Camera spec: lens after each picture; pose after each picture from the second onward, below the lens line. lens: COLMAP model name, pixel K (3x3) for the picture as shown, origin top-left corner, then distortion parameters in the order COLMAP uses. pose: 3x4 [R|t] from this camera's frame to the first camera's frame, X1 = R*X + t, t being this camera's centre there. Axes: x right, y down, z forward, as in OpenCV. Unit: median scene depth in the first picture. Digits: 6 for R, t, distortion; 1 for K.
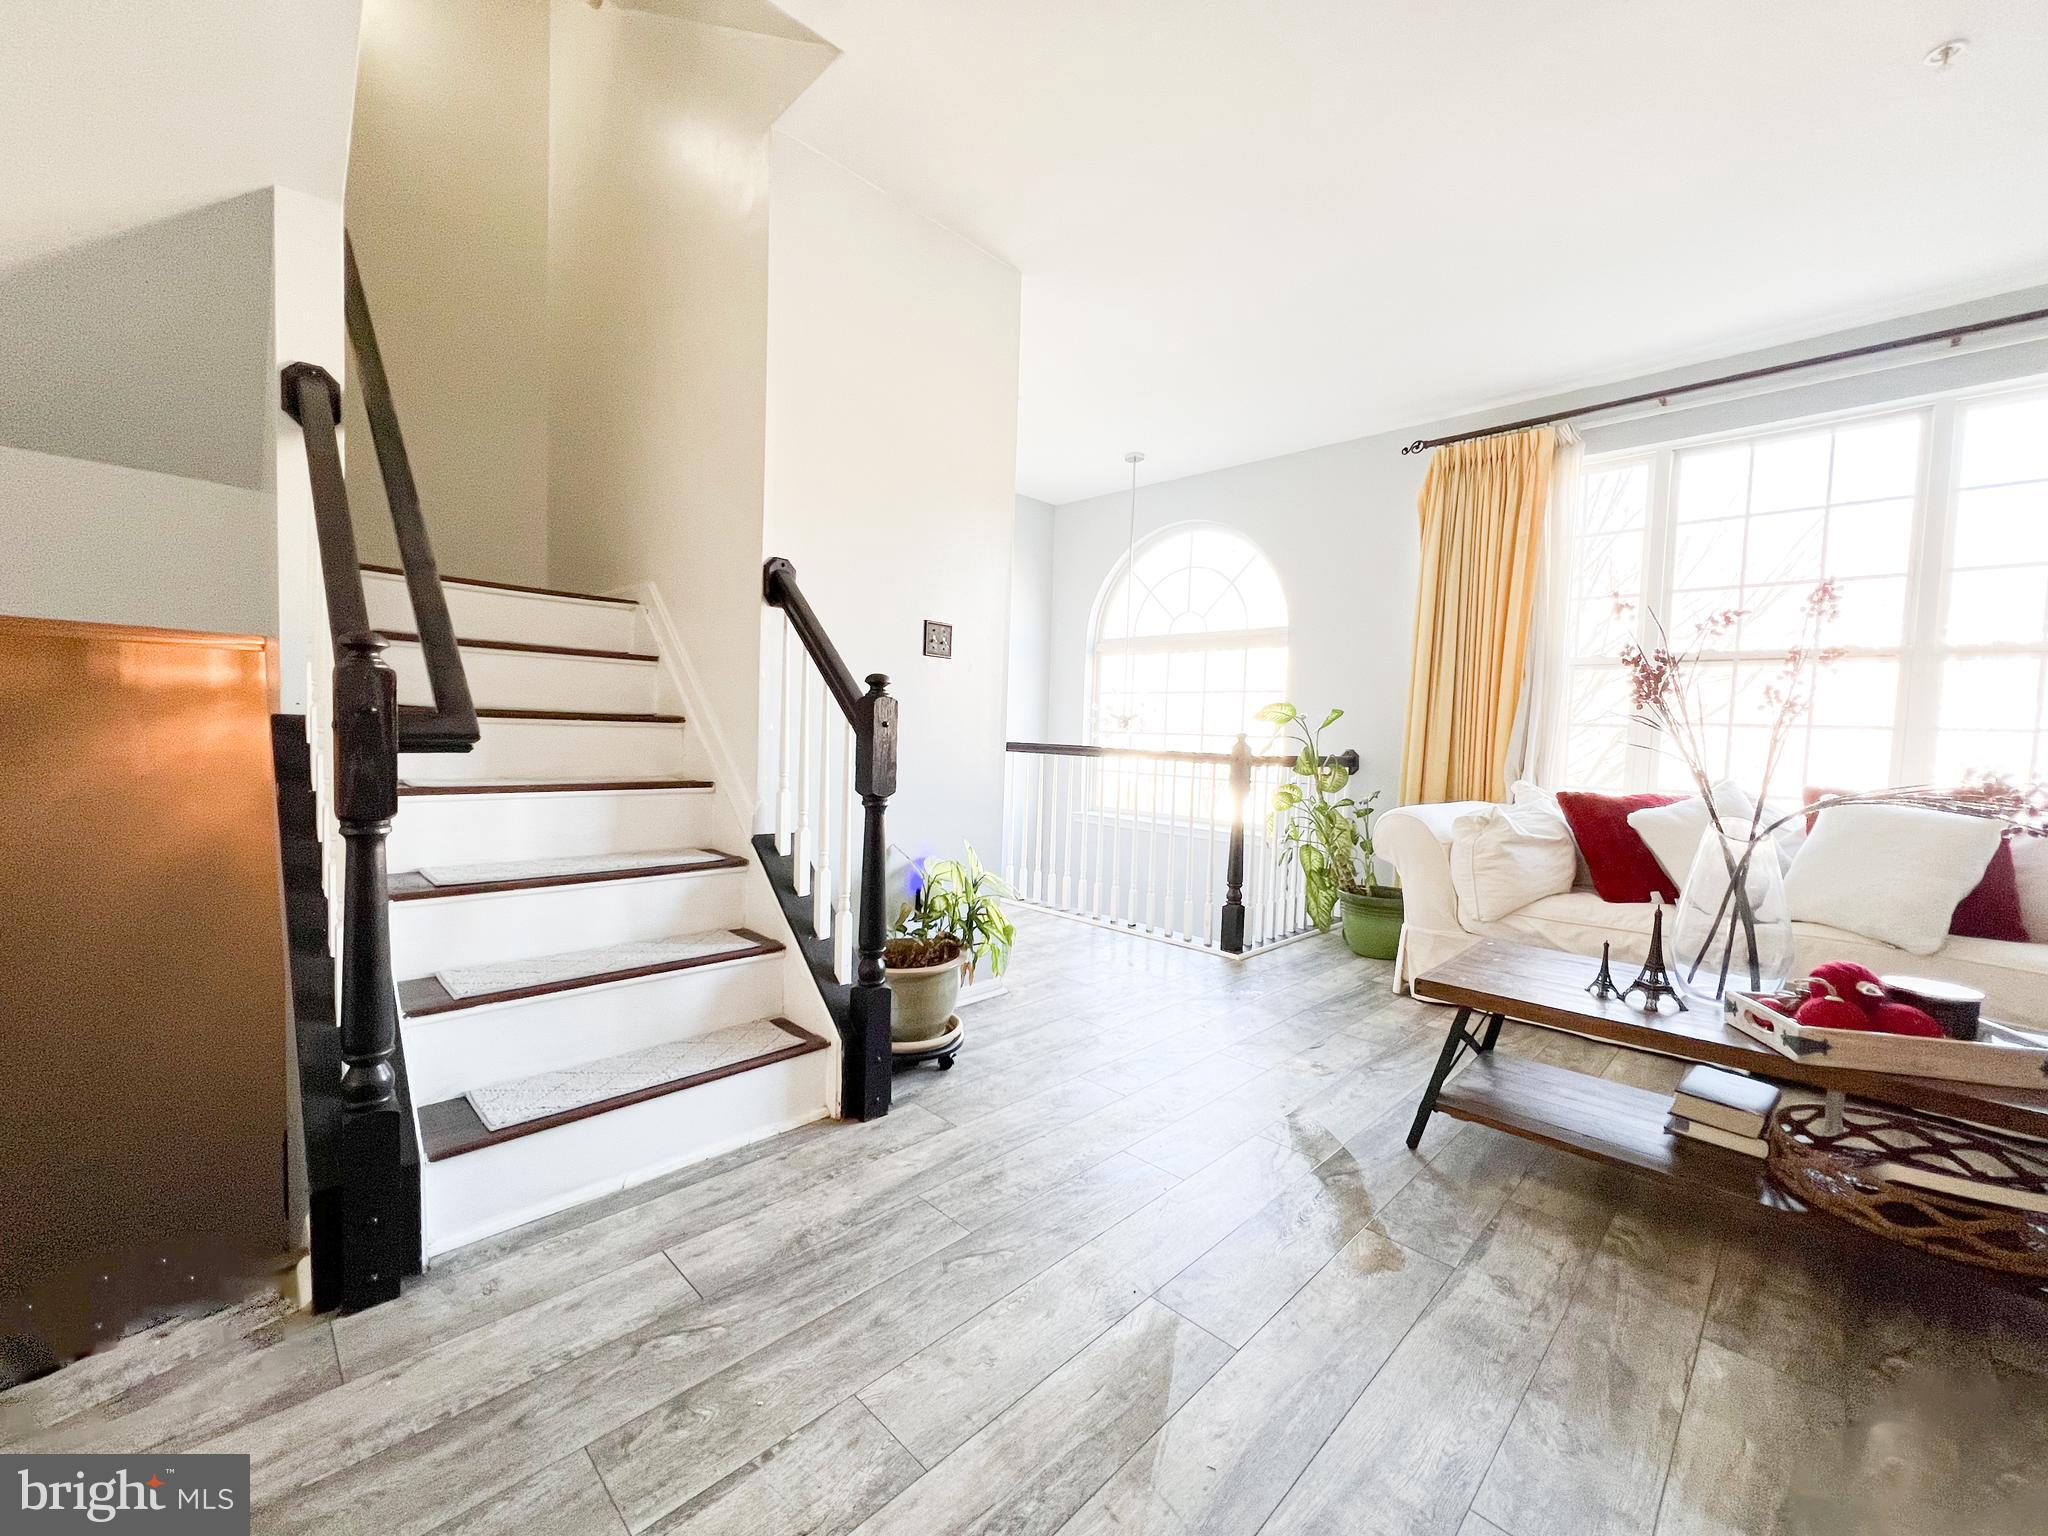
lens RADIAL K [[820.3, 0, 1026.6], [0, 820.3, 769.9], [0, 0, 1]] dist [-0.001745, 0.000527]
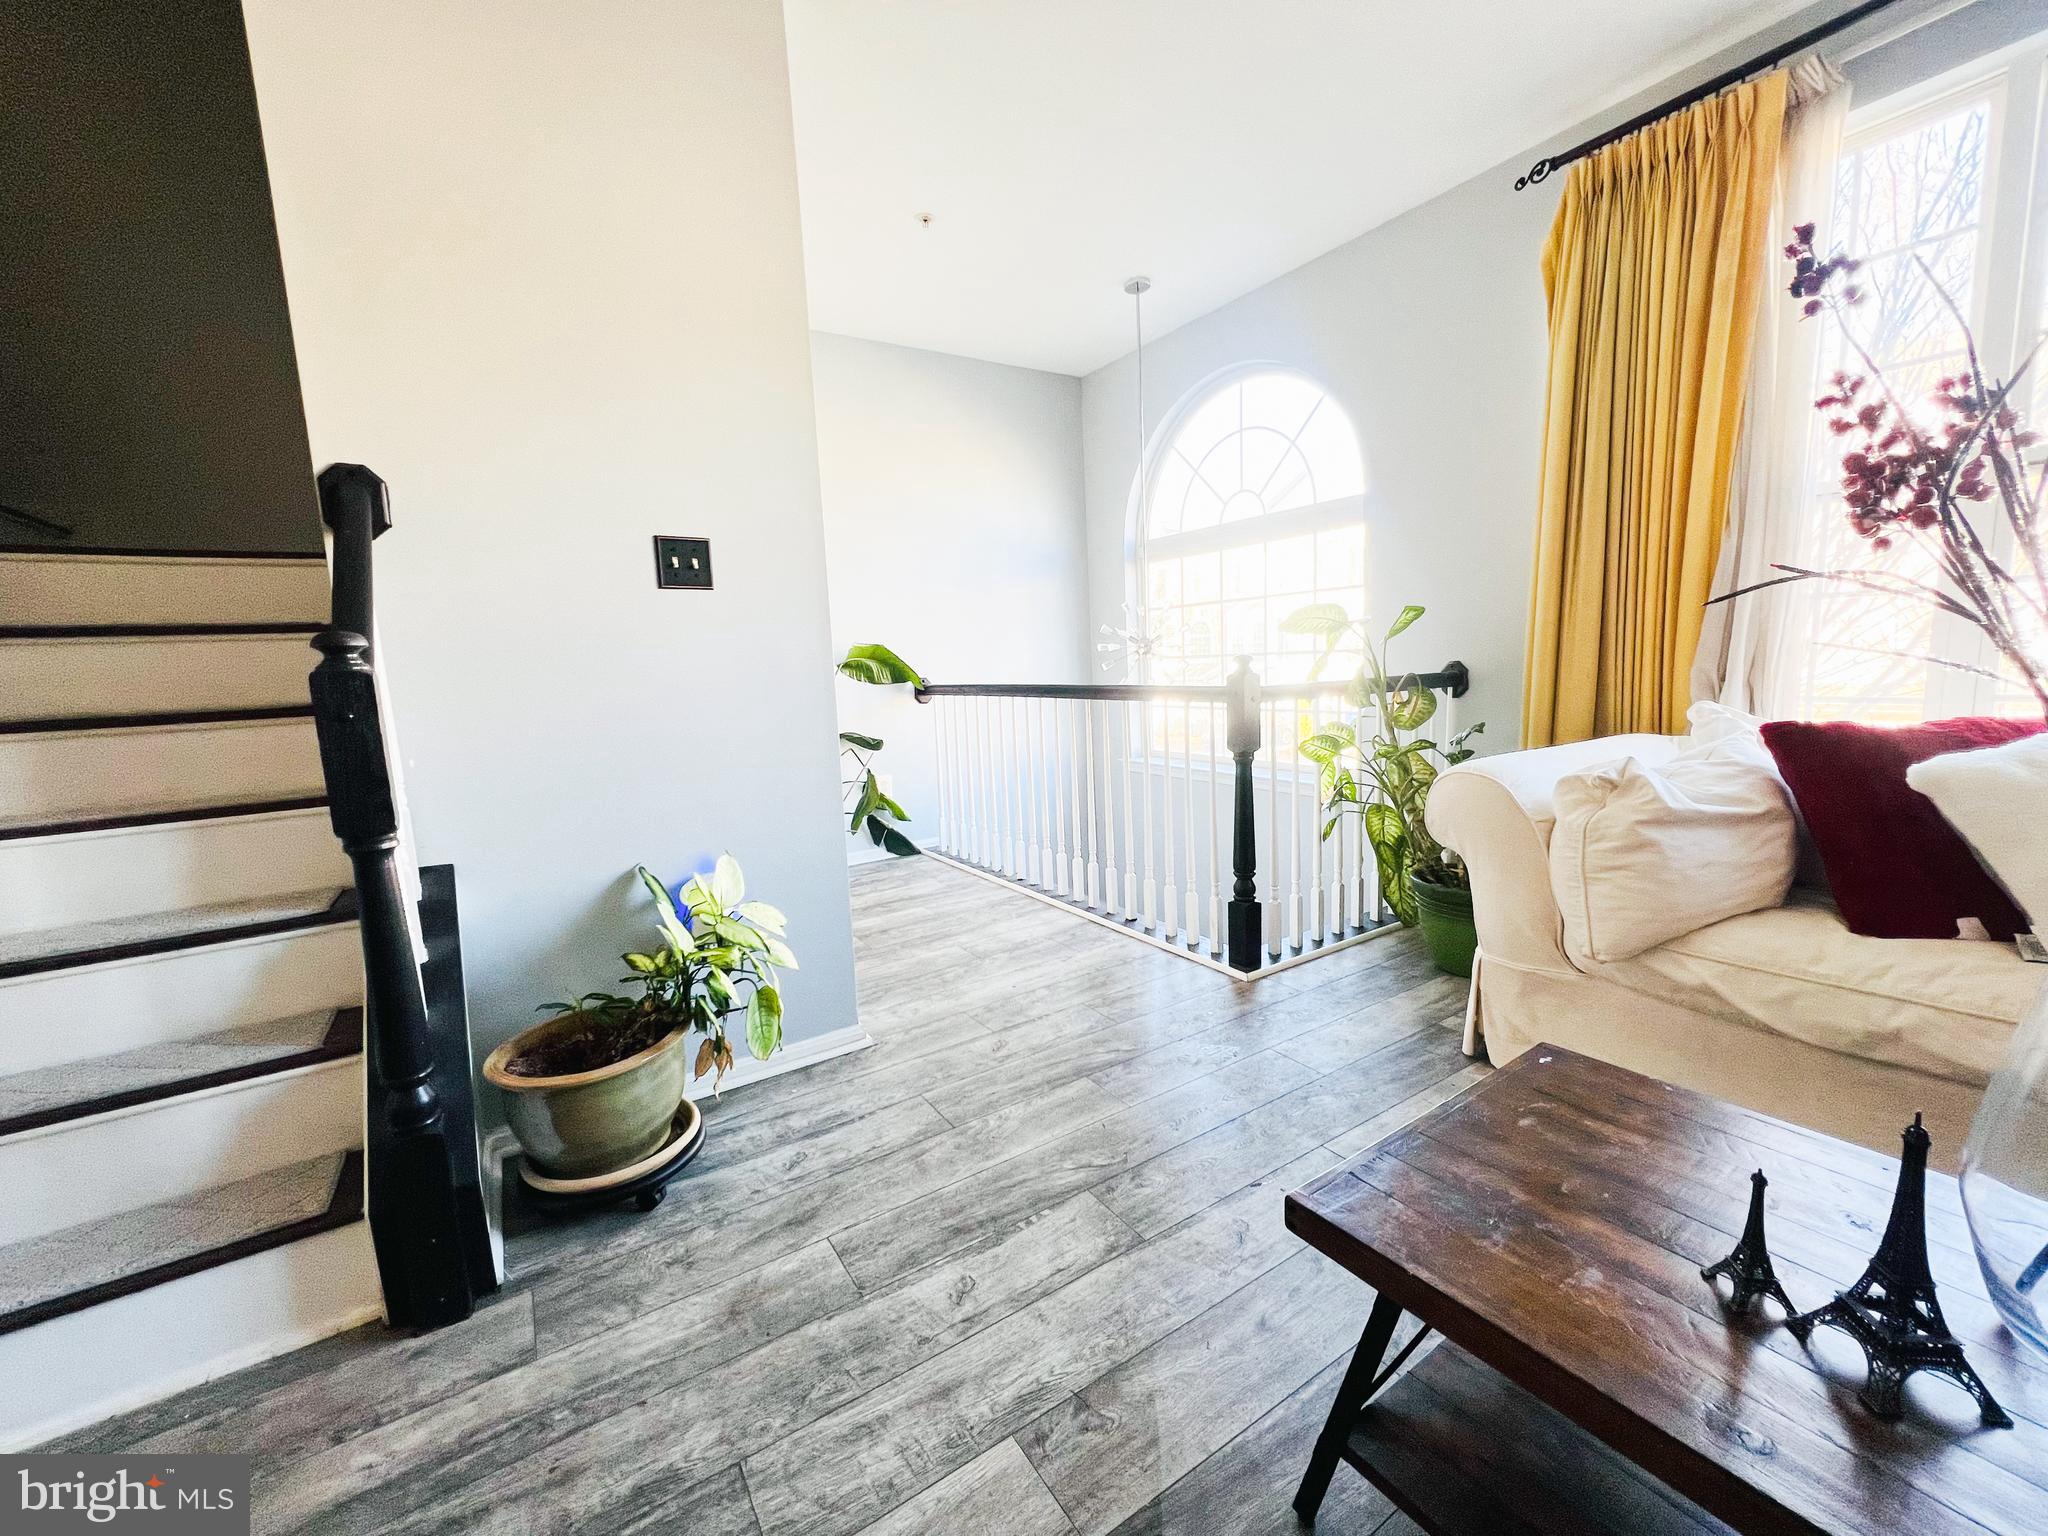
lens RADIAL K [[820.3, 0, 1026.6], [0, 820.3, 769.9], [0, 0, 1]] dist [-0.001745, 0.000527]
pose [[0.972500, -0.048231, -0.227854, 0.367822], [0.068212, 0.994406, 0.080645, -0.026254], [0.222690, -0.093970, 0.970350, 0.444589]]
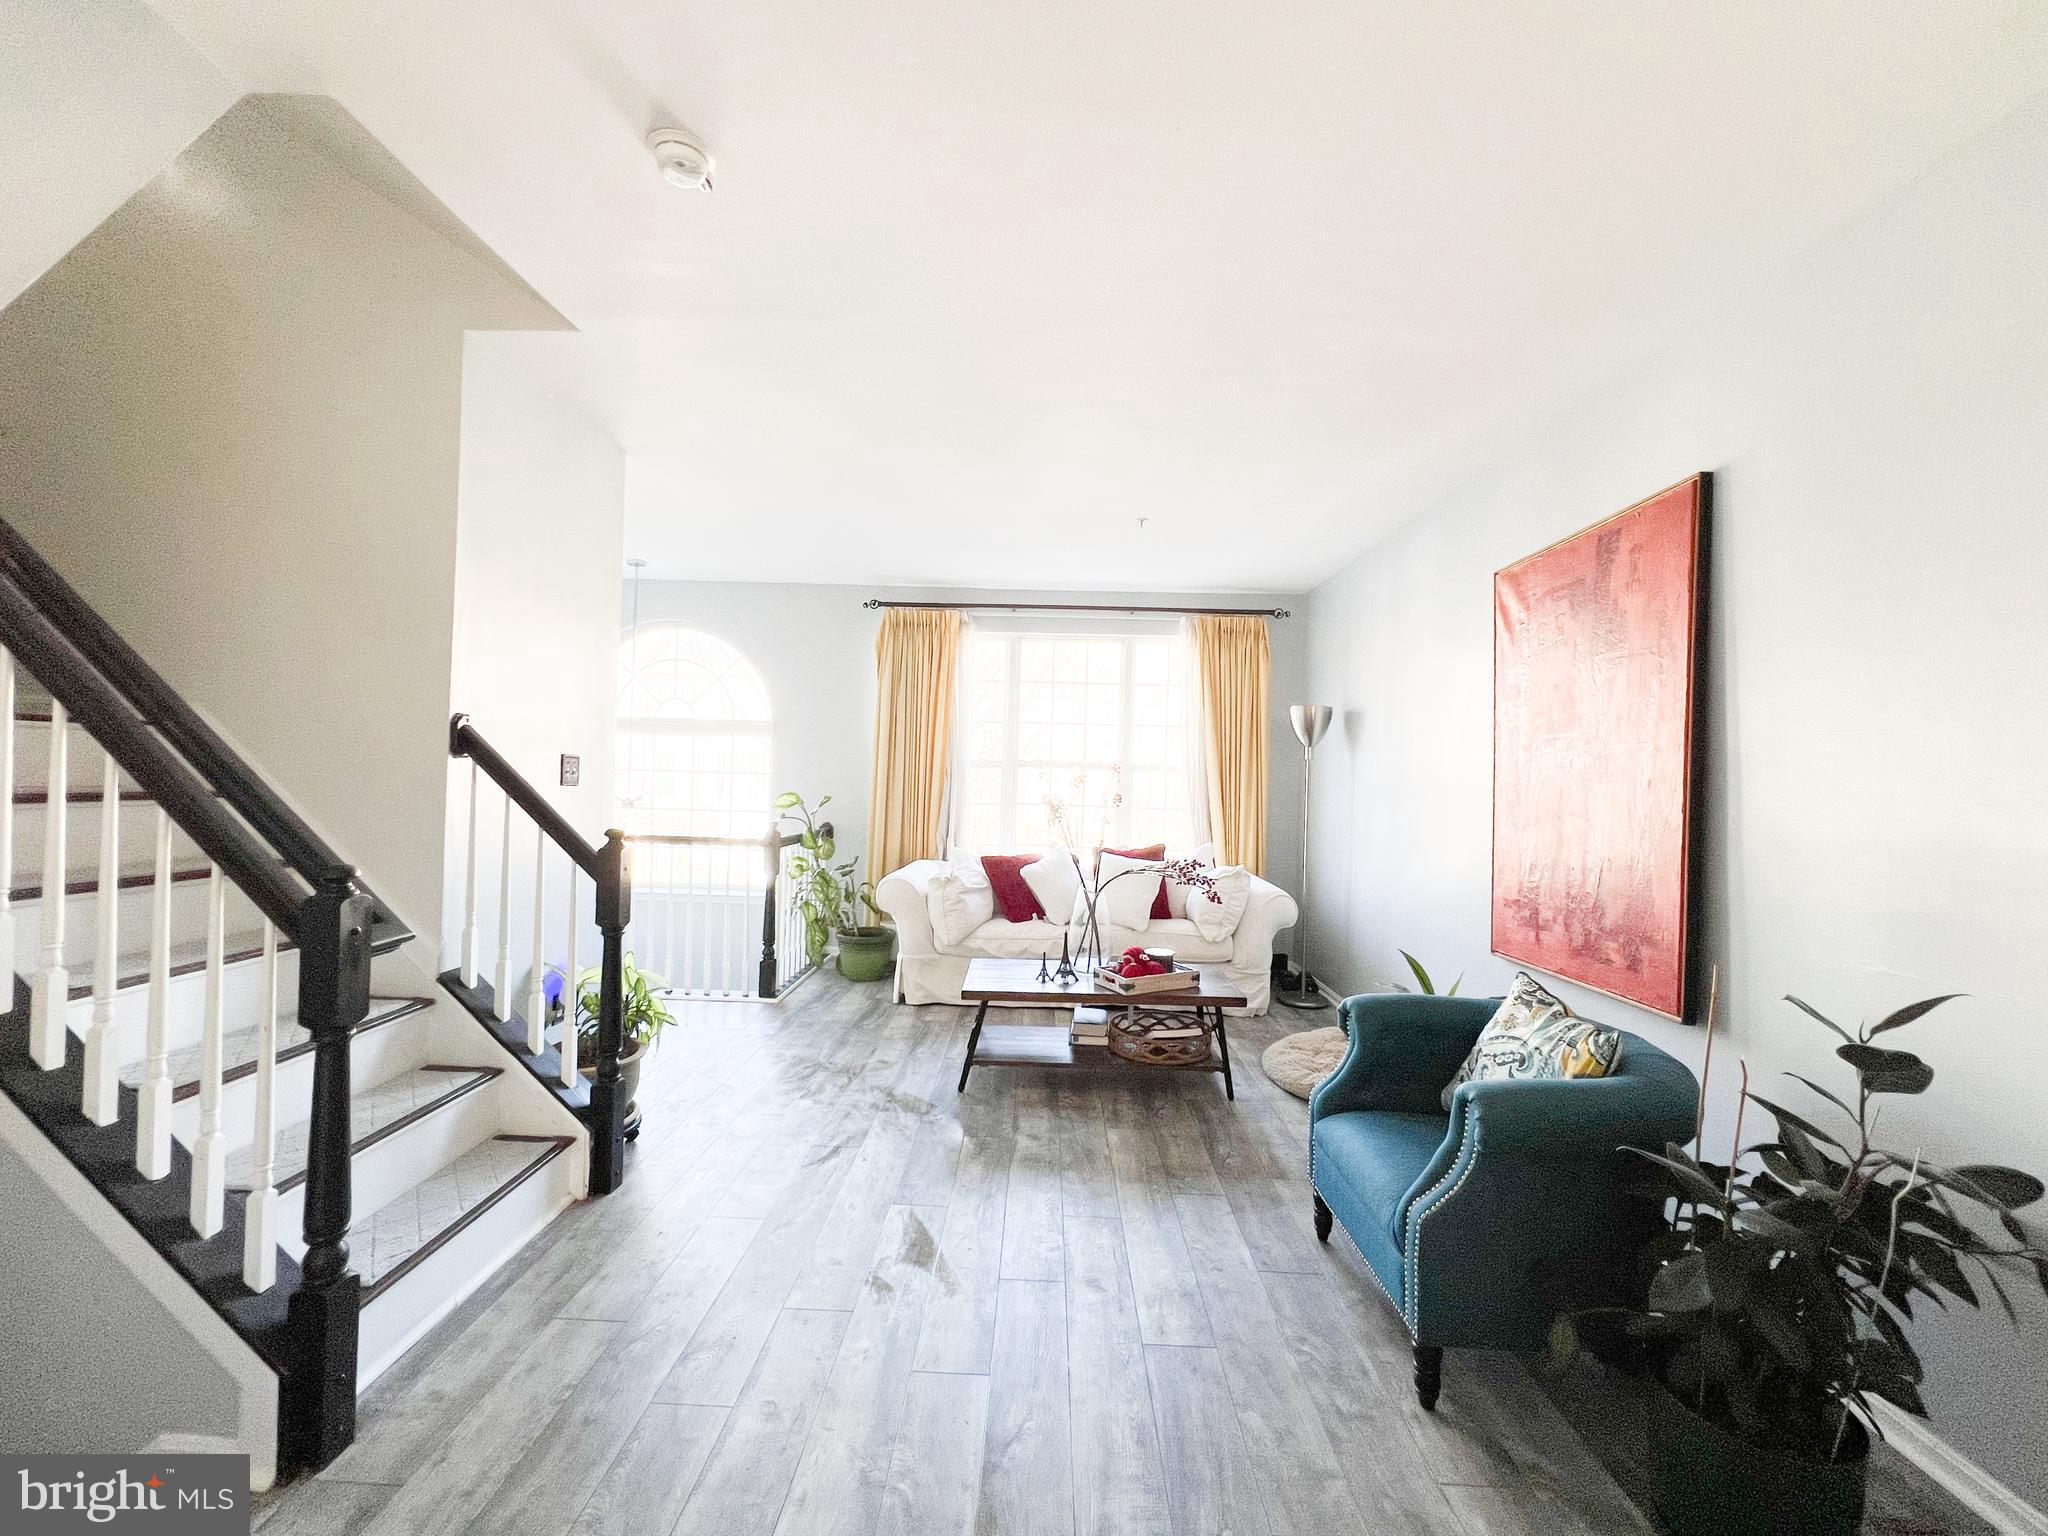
lens RADIAL K [[818.5, 0, 1024.0], [0, 818.5, 768.0], [0, 0, 1]] dist [-0.009360, 0.000030]
pose [[0.727898, -0.006289, 0.685657, -0.490656], [0.028140, 0.999389, -0.020707, -0.140297], [-0.685108, 0.034368, 0.727631, -0.284870]]
